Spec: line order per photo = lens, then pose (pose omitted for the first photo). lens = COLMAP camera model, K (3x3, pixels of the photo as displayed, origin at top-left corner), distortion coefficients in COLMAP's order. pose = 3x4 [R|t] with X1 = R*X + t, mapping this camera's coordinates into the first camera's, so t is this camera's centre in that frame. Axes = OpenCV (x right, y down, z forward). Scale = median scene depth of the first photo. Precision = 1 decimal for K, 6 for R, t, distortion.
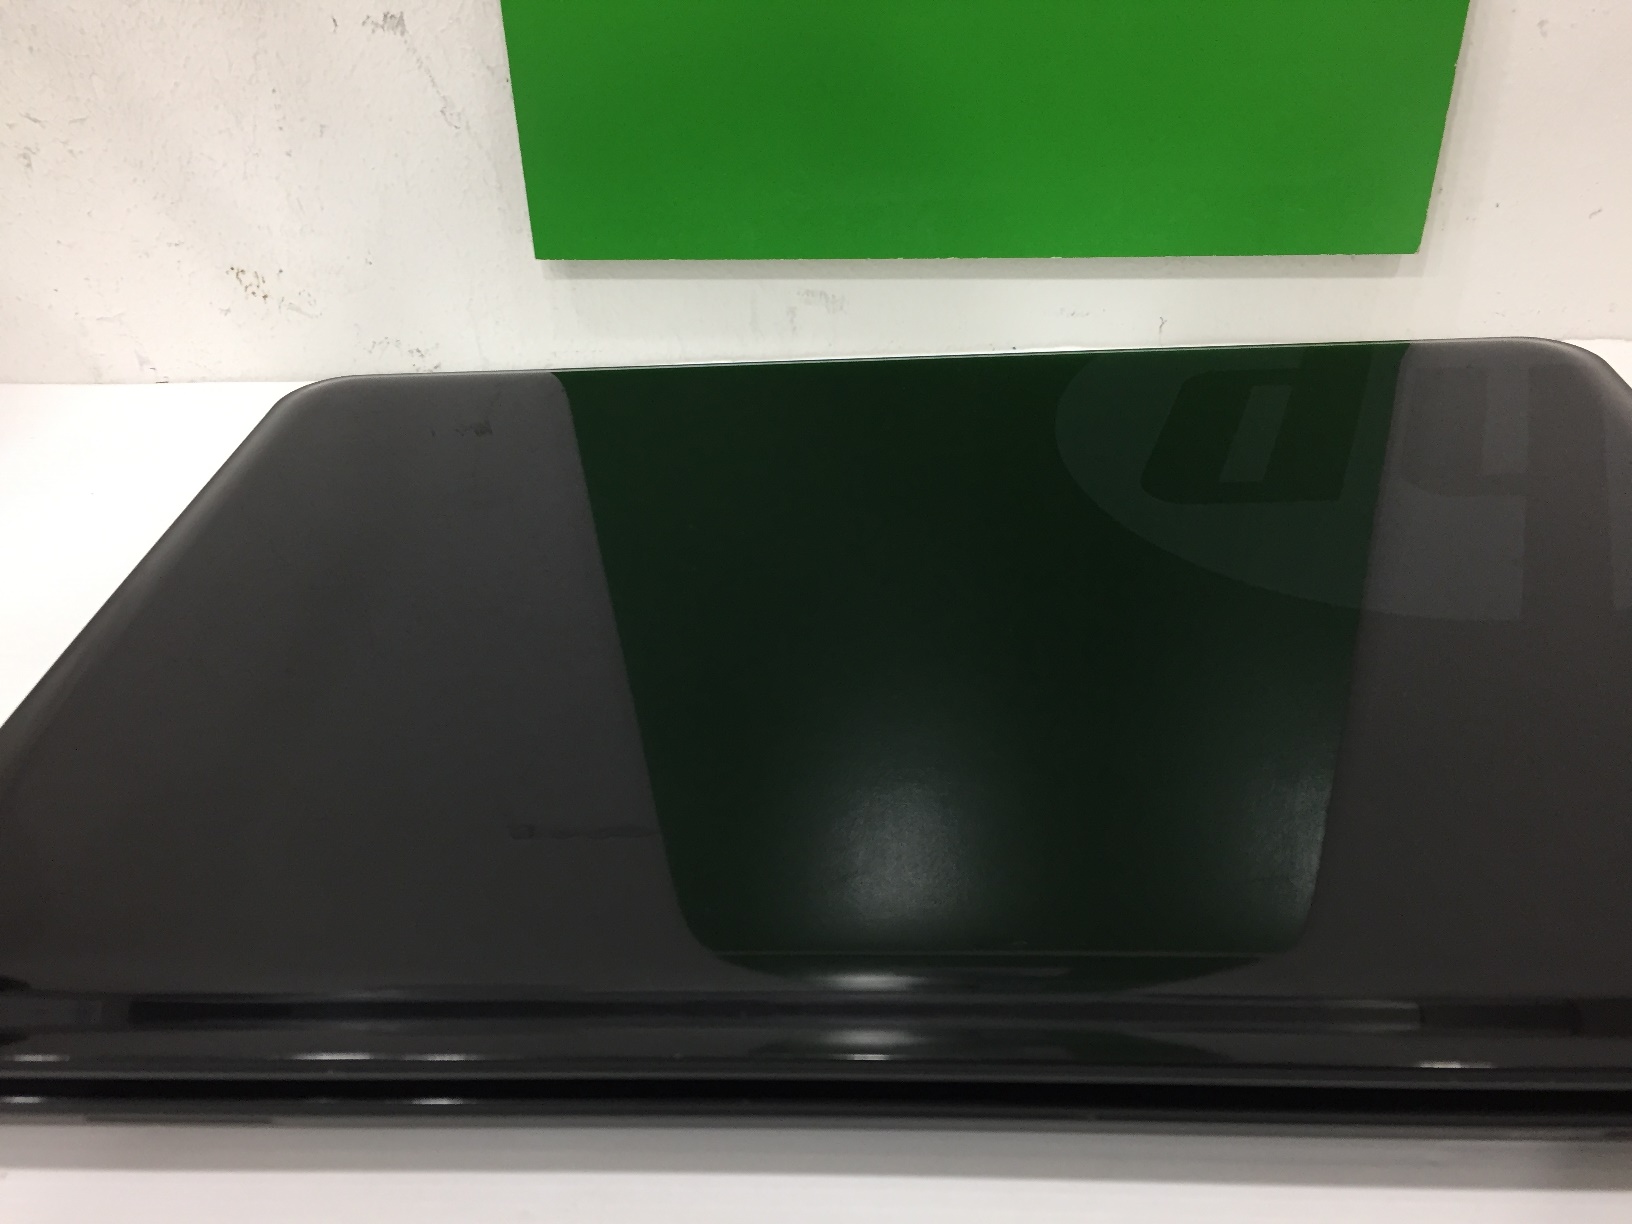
lens RADIAL K [[1418.1, 0, 816.0], [0, 1418.1, 612.0], [0, 0, 1]] dist [0.083248, -0.132758]
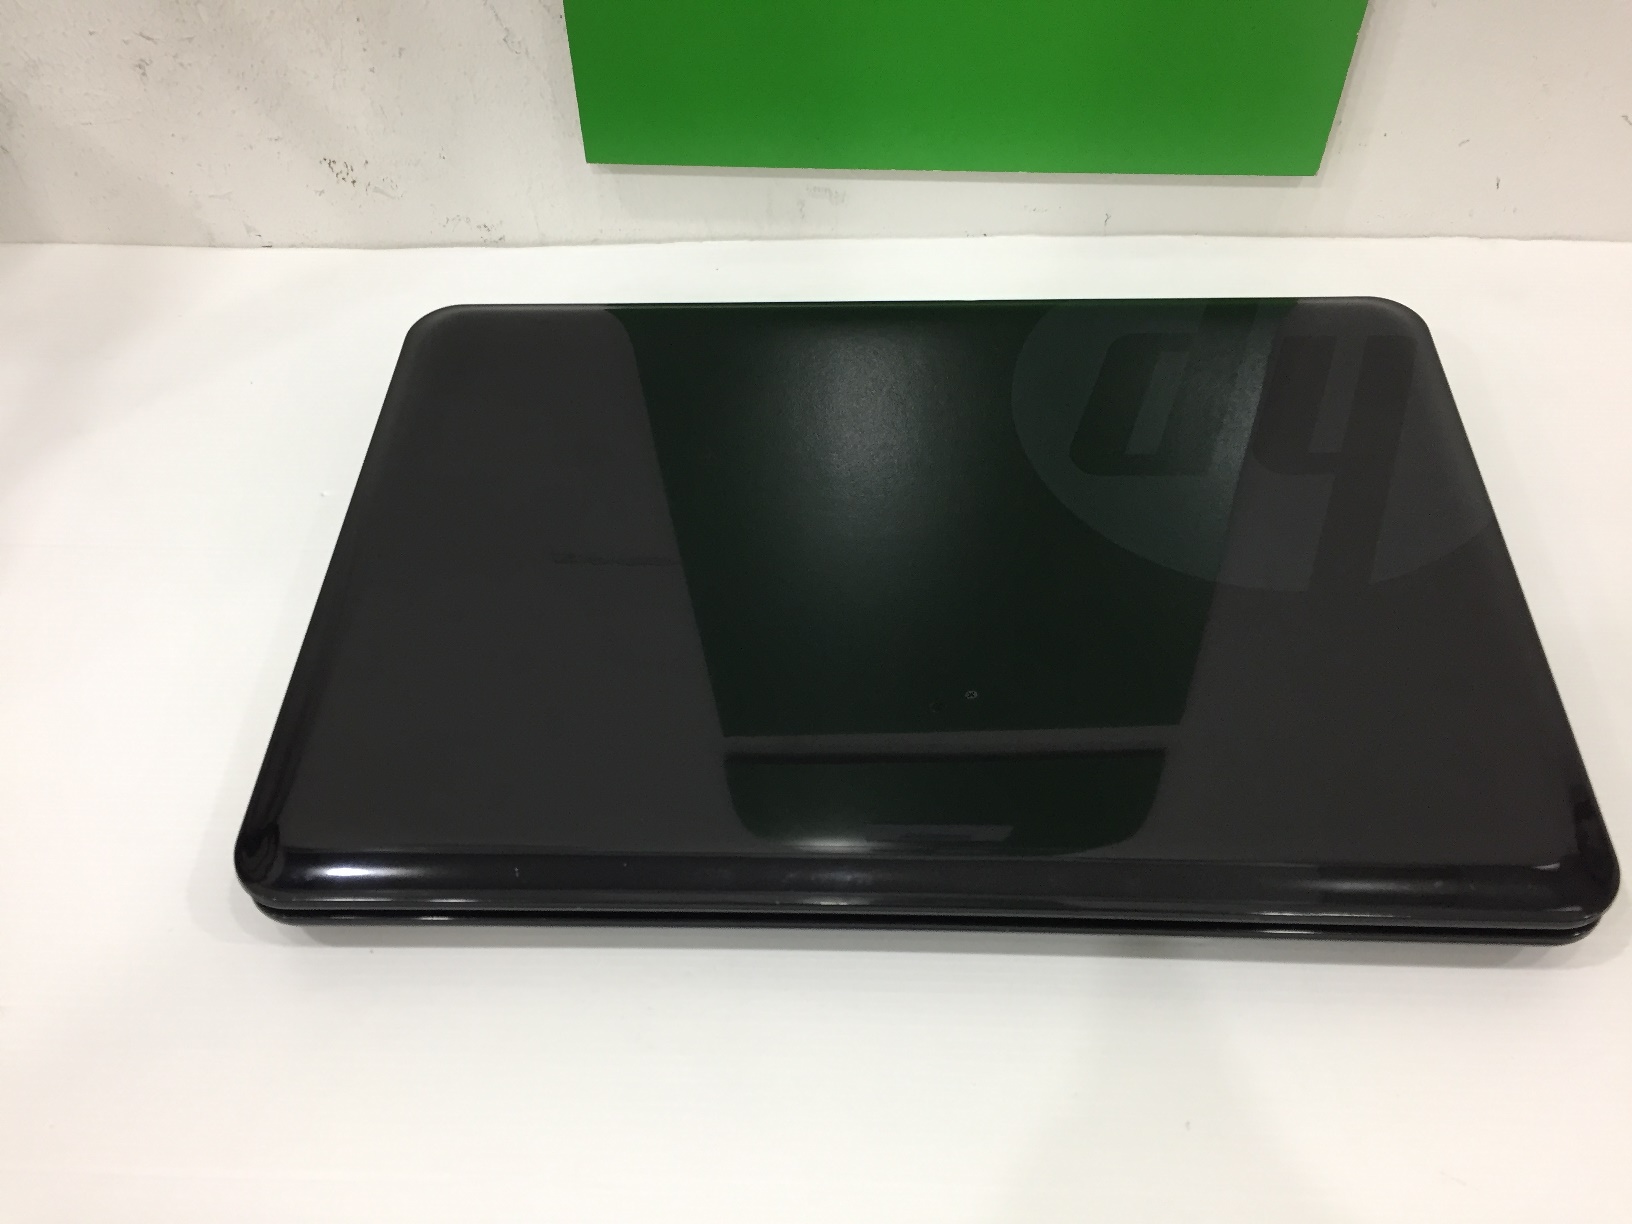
lens RADIAL K [[1398.3, 0, 814.1], [0, 1398.3, 617.7], [0, 0, 1]] dist [0.084916, -0.131364]
pose [[0.999584, -0.004691, 0.028457, -0.042462], [-0.003841, 0.956248, 0.292533, -0.229662], [-0.028585, -0.292521, 0.955832, -0.239233]]
